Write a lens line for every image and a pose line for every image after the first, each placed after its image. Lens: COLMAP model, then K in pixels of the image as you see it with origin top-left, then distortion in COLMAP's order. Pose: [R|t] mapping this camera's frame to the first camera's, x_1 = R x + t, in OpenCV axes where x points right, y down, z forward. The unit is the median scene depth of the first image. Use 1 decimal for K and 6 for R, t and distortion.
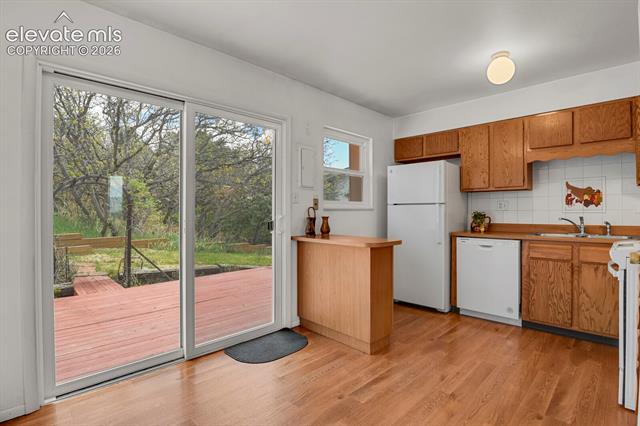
lens RADIAL K [[311.5, 0, 321.9], [0, 311.5, 209.1], [0, 0, 1]] dist [-0.029019, -0.003304]
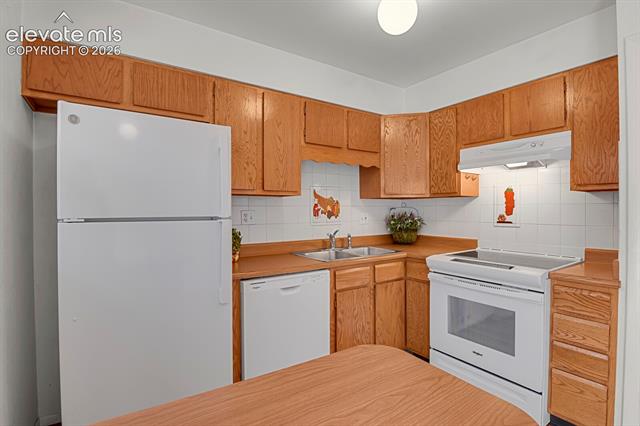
lens RADIAL K [[311.5, 0, 323.5], [0, 311.5, 211.8], [0, 0, 1]] dist [-0.029019, -0.003304]
pose [[0.183050, -0.007545, 0.983075, -0.059990], [-0.006748, 0.999937, 0.008930, -0.037393], [-0.983080, -0.008268, 0.182988, 0.866084]]
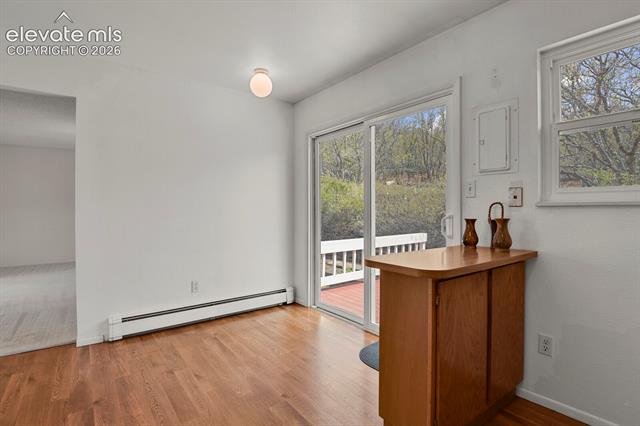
lens RADIAL K [[311.5, 0, 319.8], [0, 311.5, 215.1], [0, 0, 1]] dist [-0.029019, -0.003304]
pose [[-0.127635, 0.003670, -0.991814, 0.914866], [0.001523, 0.999993, 0.003504, 0.018170], [0.991820, -0.001063, -0.127640, 1.047665]]
